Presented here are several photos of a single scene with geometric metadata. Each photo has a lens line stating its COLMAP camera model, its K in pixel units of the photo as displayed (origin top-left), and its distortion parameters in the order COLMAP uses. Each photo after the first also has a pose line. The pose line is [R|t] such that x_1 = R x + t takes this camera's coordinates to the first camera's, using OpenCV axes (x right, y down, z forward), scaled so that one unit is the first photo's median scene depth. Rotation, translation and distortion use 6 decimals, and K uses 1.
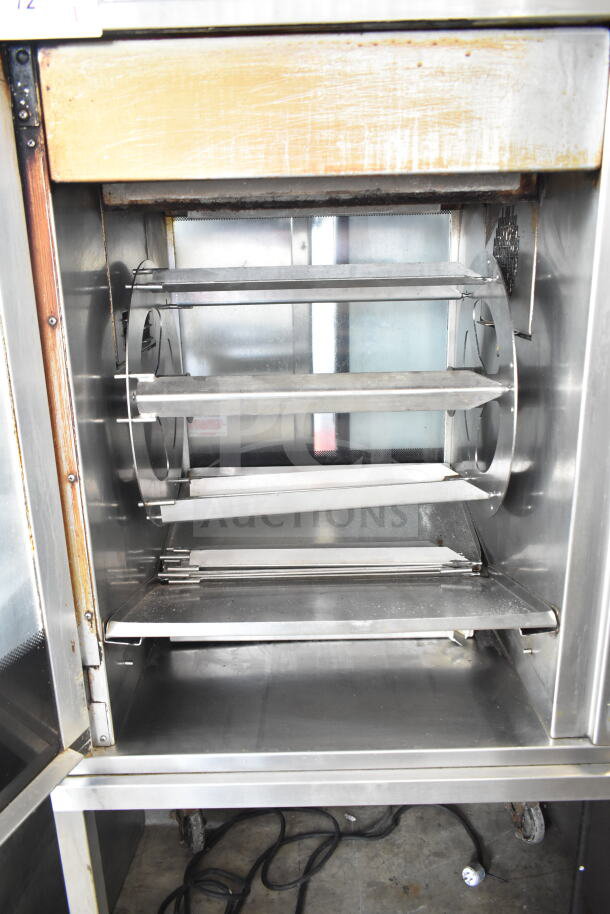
lens RADIAL K [[695.1, 0, 305.0], [0, 695.1, 457.0], [0, 0, 1]] dist [-0.019902, 0.006065]
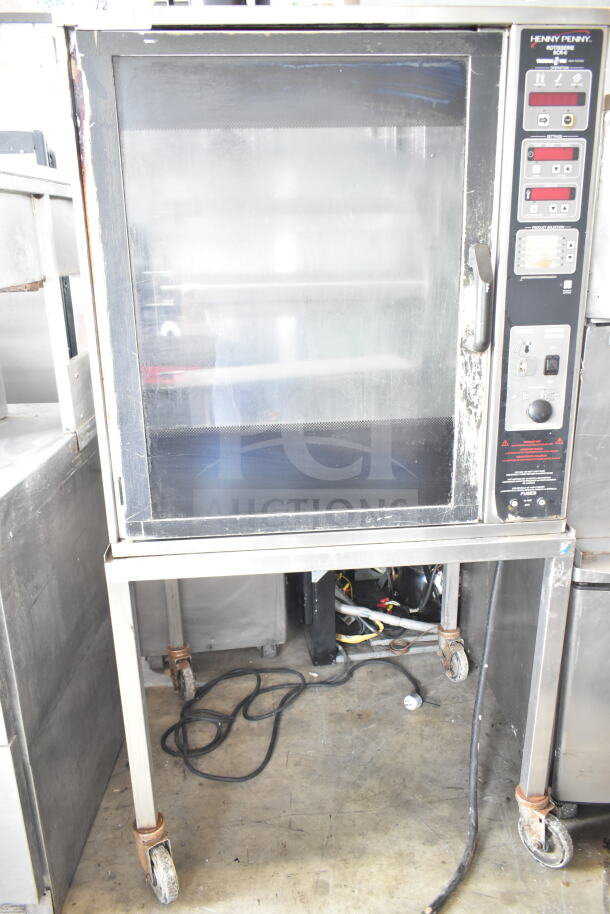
lens RADIAL K [[695.1, 0, 305.0], [0, 695.1, 457.0], [0, 0, 1]] dist [-0.019902, 0.006065]
pose [[0.996969, -0.020915, 0.074935, -0.035469], [0.020313, 0.999755, 0.008784, 0.138701], [-0.075101, -0.007236, 0.997150, -0.232763]]
